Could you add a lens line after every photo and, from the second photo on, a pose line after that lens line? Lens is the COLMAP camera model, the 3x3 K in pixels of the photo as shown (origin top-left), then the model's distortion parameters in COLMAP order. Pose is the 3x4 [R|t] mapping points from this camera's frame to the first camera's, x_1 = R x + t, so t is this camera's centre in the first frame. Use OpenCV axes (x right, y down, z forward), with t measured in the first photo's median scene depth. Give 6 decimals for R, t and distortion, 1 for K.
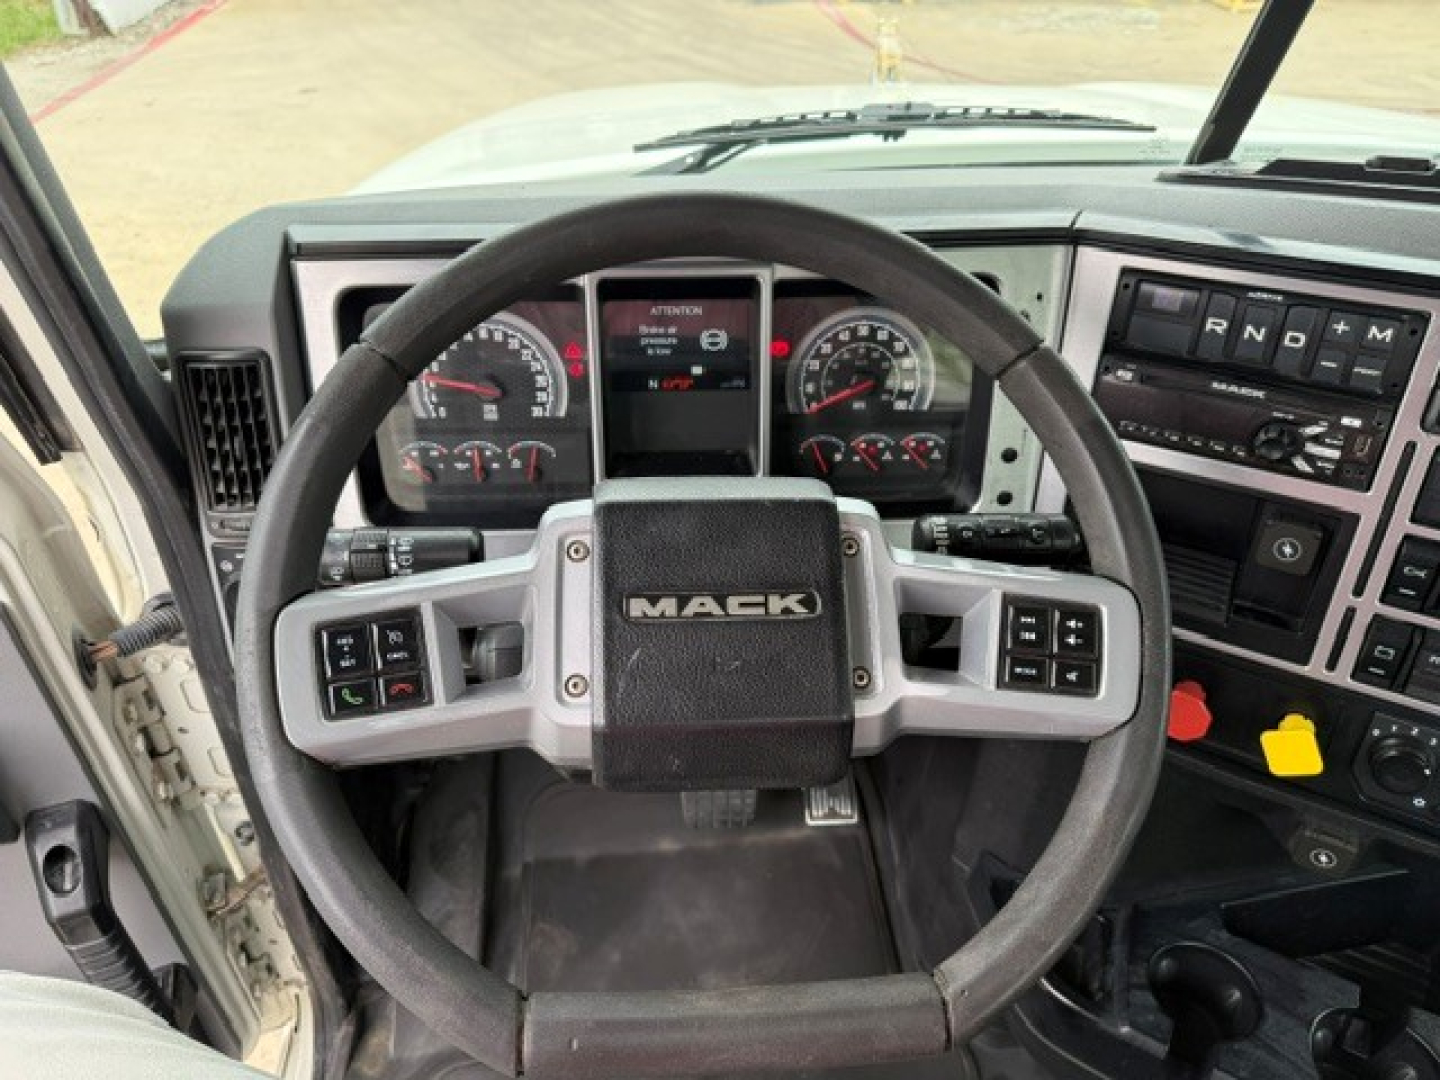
lens RADIAL K [[1032.0, 0, 720.0], [0, 1032.0, 540.0], [0, 0, 1]] dist [-0.005525, -0.011215]
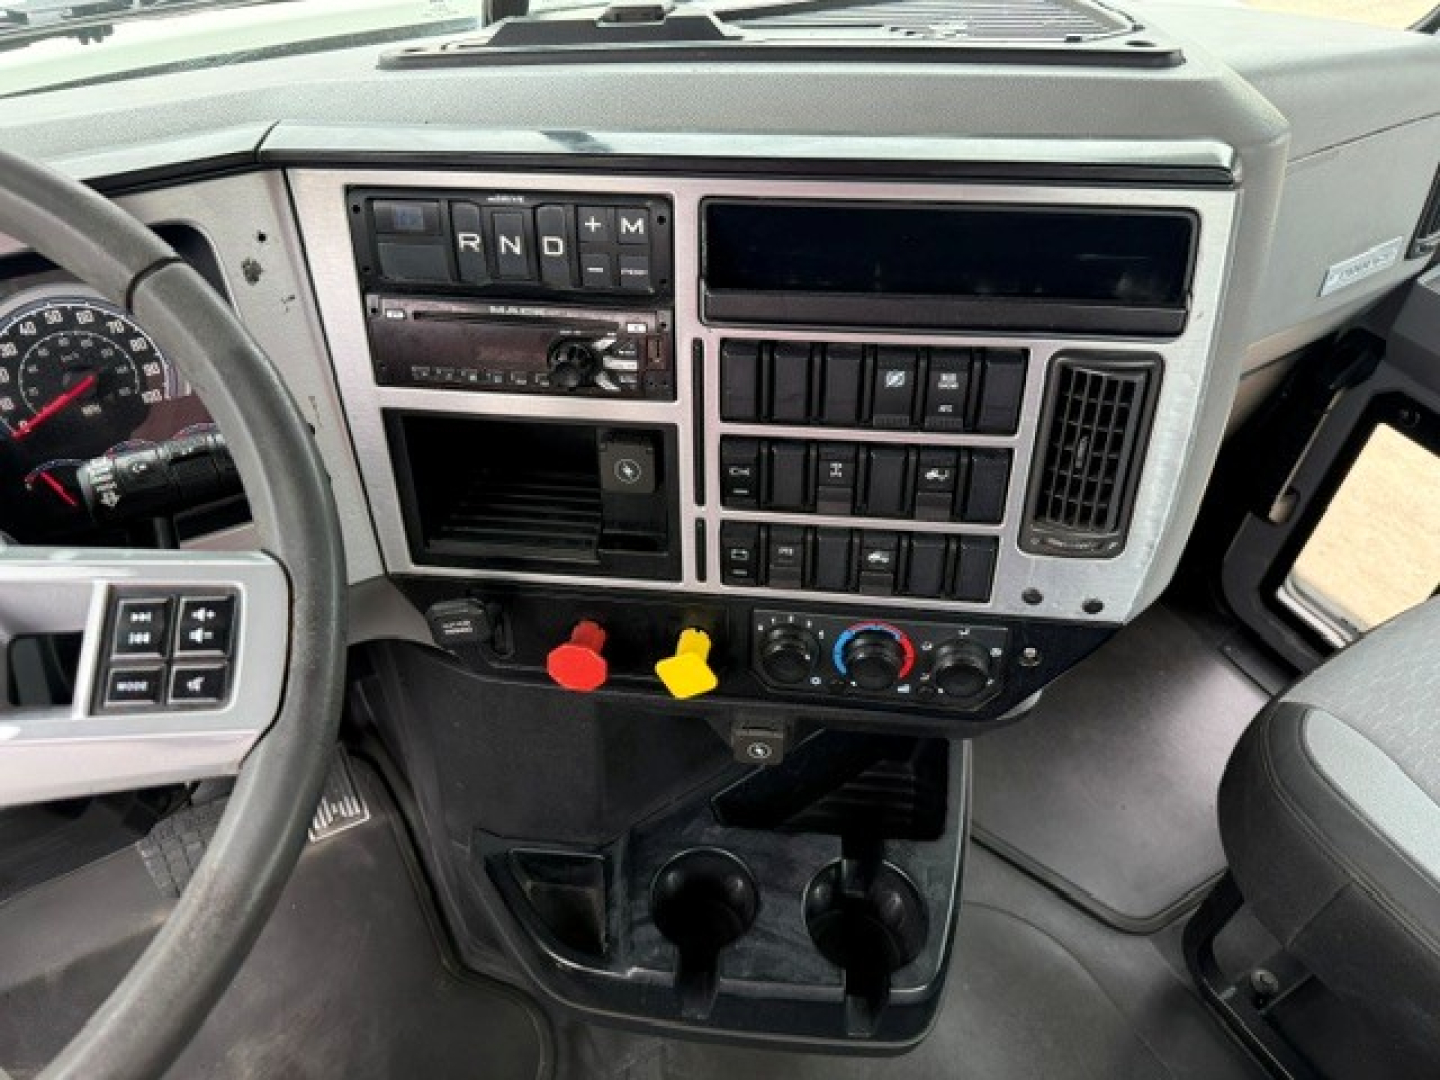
lens RADIAL K [[1032.0, 0, 720.0], [0, 1032.0, 540.0], [0, 0, 1]] dist [-0.005525, -0.011215]
pose [[0.897649, -0.270664, 0.347802, 0.299308], [0.229412, 0.960808, 0.155620, -0.056613], [-0.376292, -0.059902, 0.924563, 0.126048]]
